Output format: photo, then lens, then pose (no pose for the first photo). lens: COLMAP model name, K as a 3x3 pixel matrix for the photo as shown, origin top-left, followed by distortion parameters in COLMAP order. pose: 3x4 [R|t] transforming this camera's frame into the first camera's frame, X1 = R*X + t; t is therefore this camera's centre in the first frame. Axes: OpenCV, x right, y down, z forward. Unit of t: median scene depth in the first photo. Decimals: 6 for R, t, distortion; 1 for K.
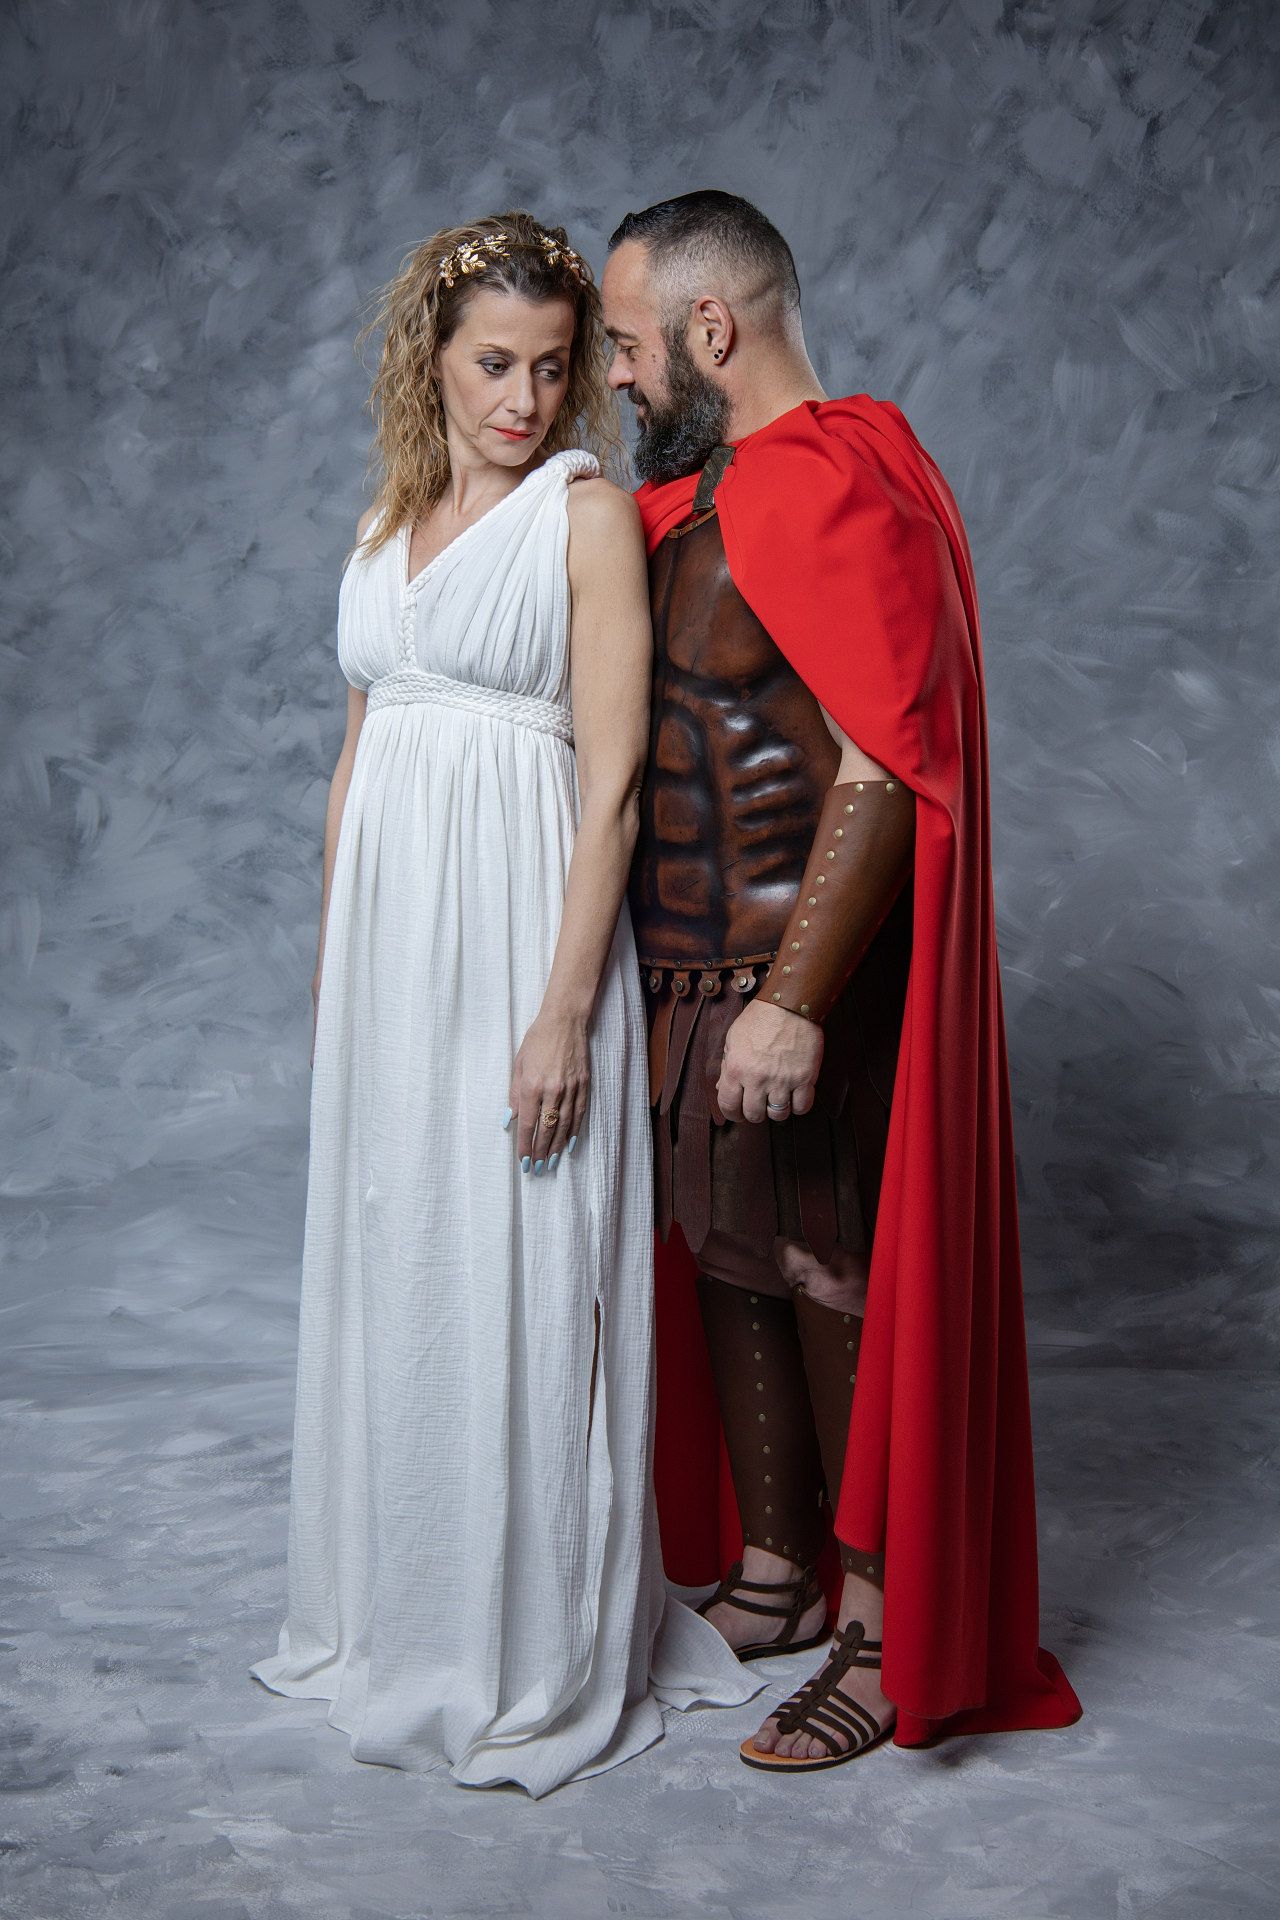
lens RADIAL K [[2889.5, 0, 640.0], [0, 2889.5, 960.0], [0, 0, 1]] dist [0.020447, -0.004954]
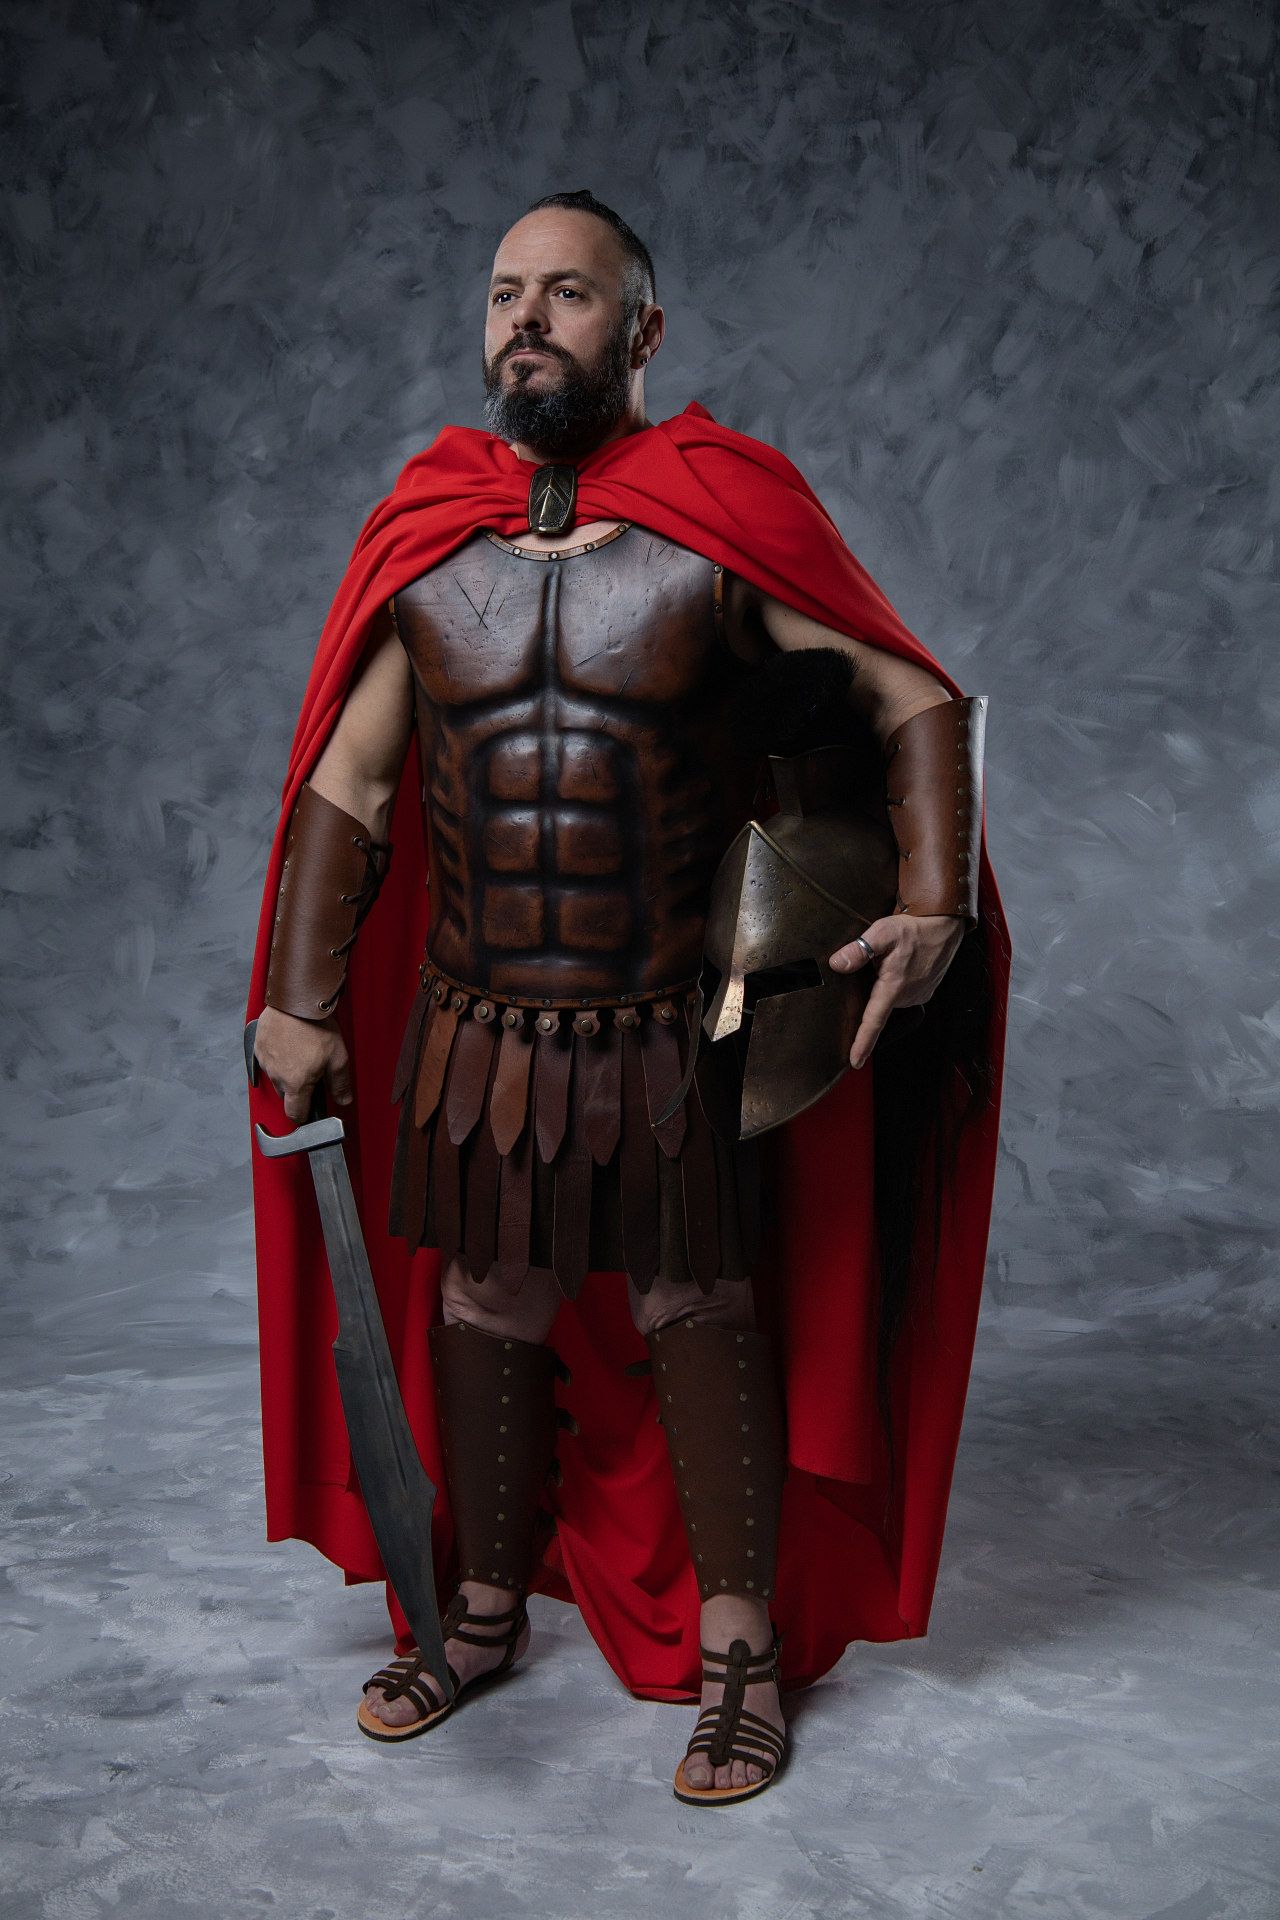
lens RADIAL K [[2473.3, 0, 640.0], [0, 2473.3, 960.0], [0, 0, 1]] dist [-0.007159, 0.059720]
pose [[0.999936, 0.008746, -0.007162, -0.012058], [-0.008935, 0.999601, -0.026812, 0.016376], [0.006924, 0.026874, 0.999615, 0.041427]]
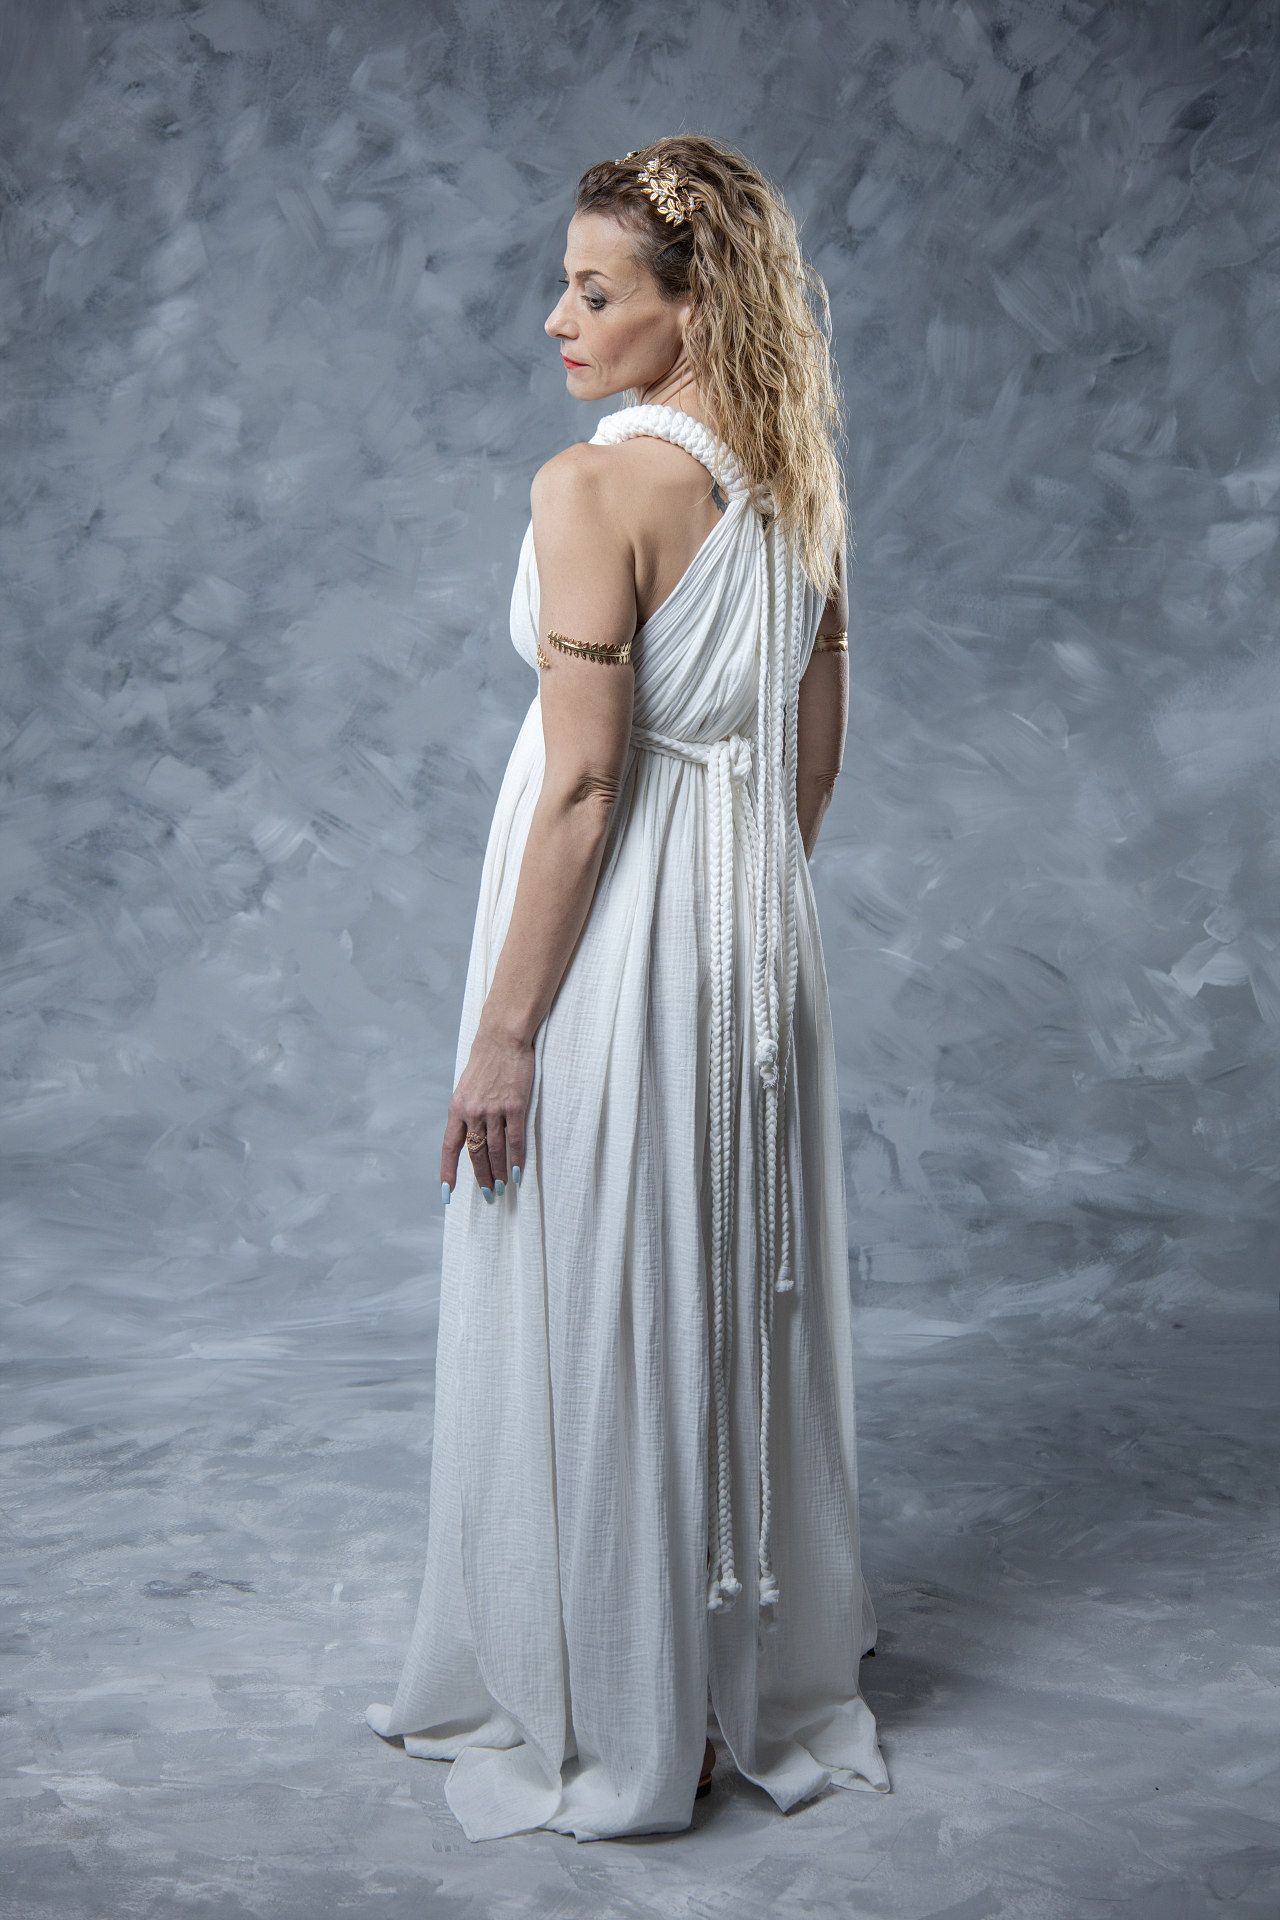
lens RADIAL K [[3199.6, 0, 640.0], [0, 3199.6, 960.0], [0, 0, 1]] dist [-0.018812, 0.142028]
pose [[0.999652, -0.003460, 0.026155, 0.018487], [0.003691, 0.999954, -0.008812, 0.015627], [-0.026123, 0.008905, 0.999619, -0.065657]]
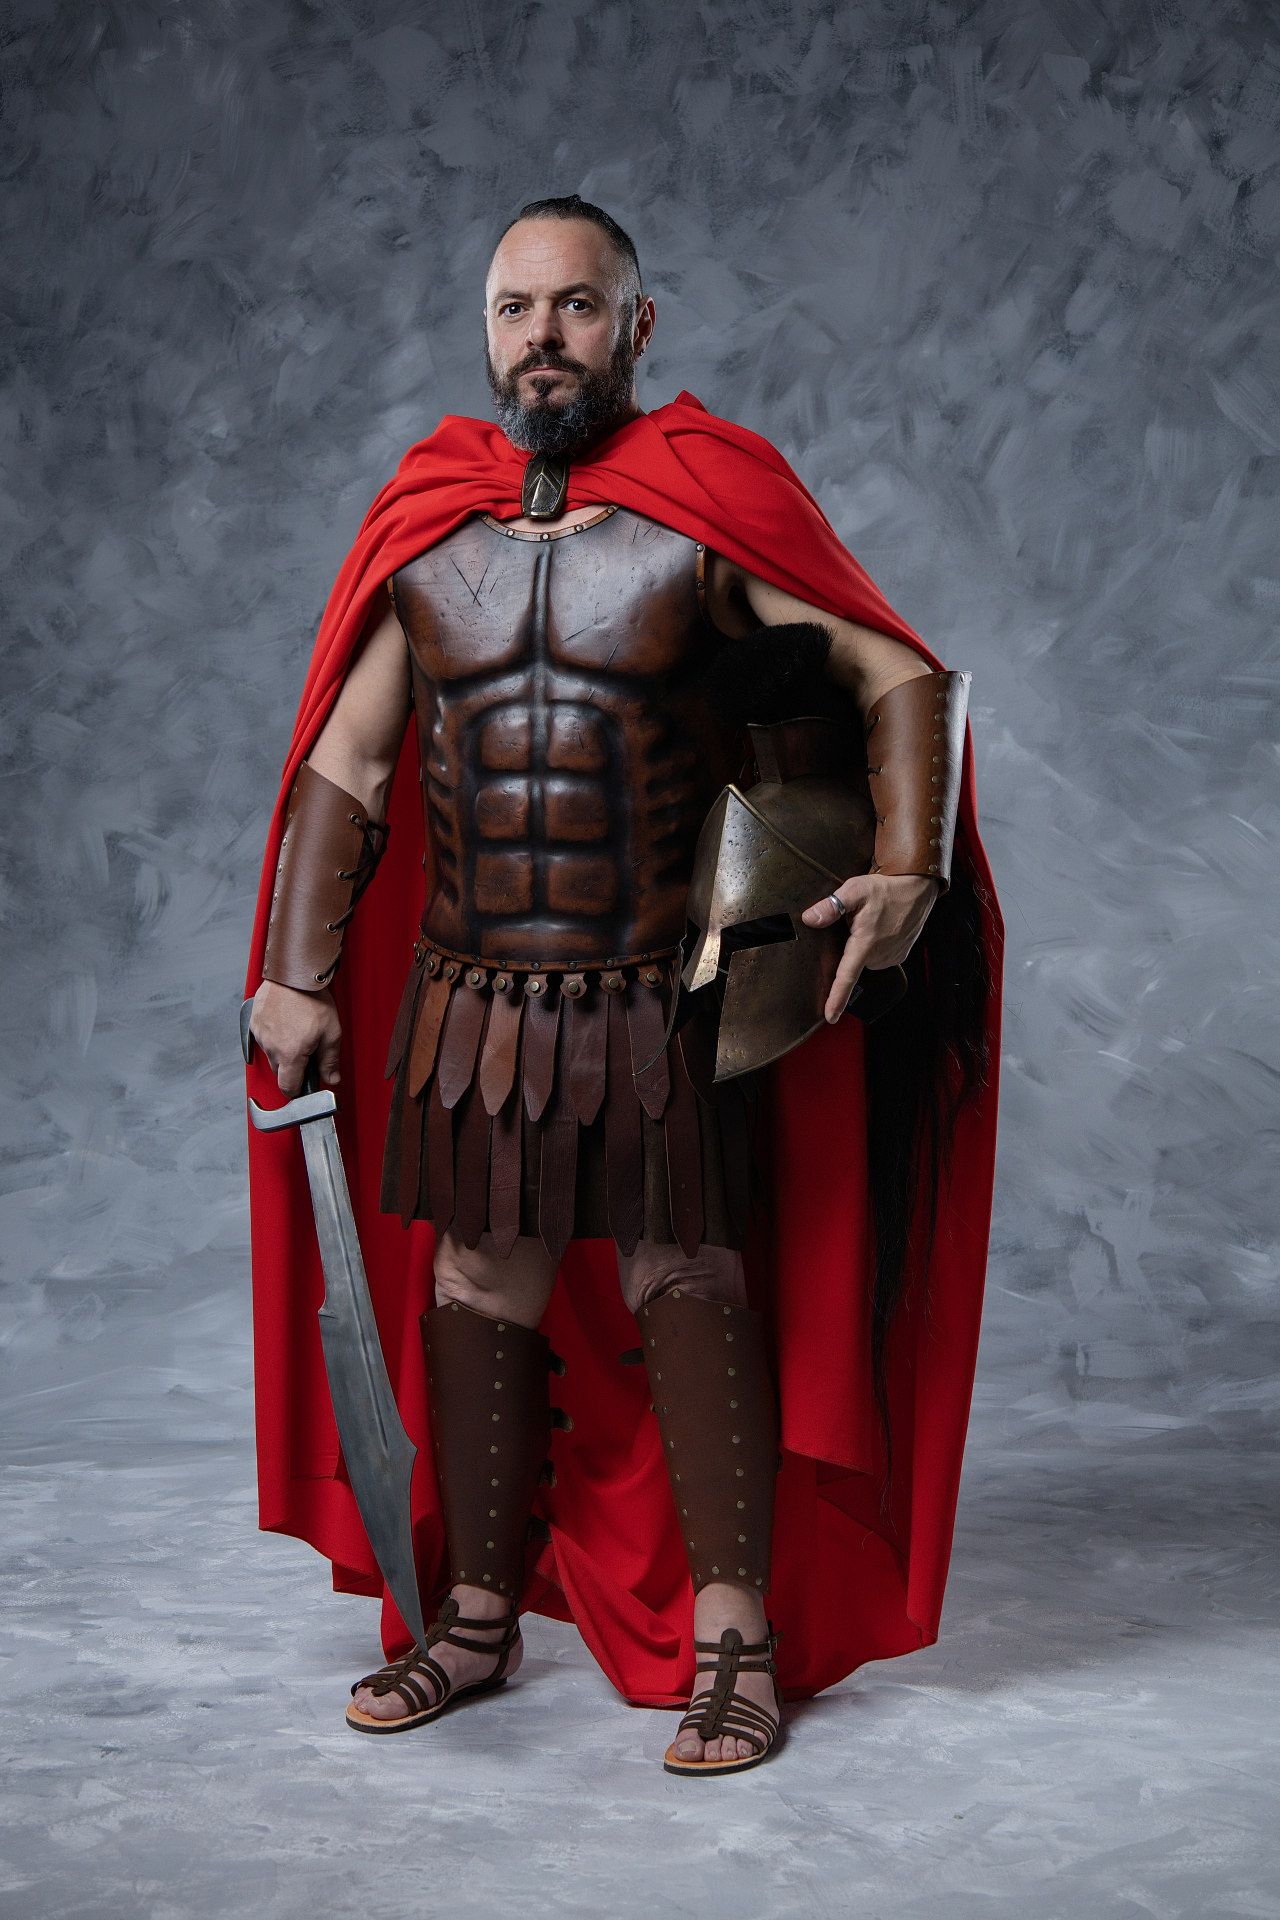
lens RADIAL K [[3651.4, 0, 640.0], [0, 3651.4, 960.0], [0, 0, 1]] dist [0.035217, -0.308930]
pose [[0.999540, 0.002621, -0.030204, 0.010988], [-0.004977, 0.996926, -0.078191, 0.069563], [0.029906, 0.078306, 0.996481, -0.216969]]
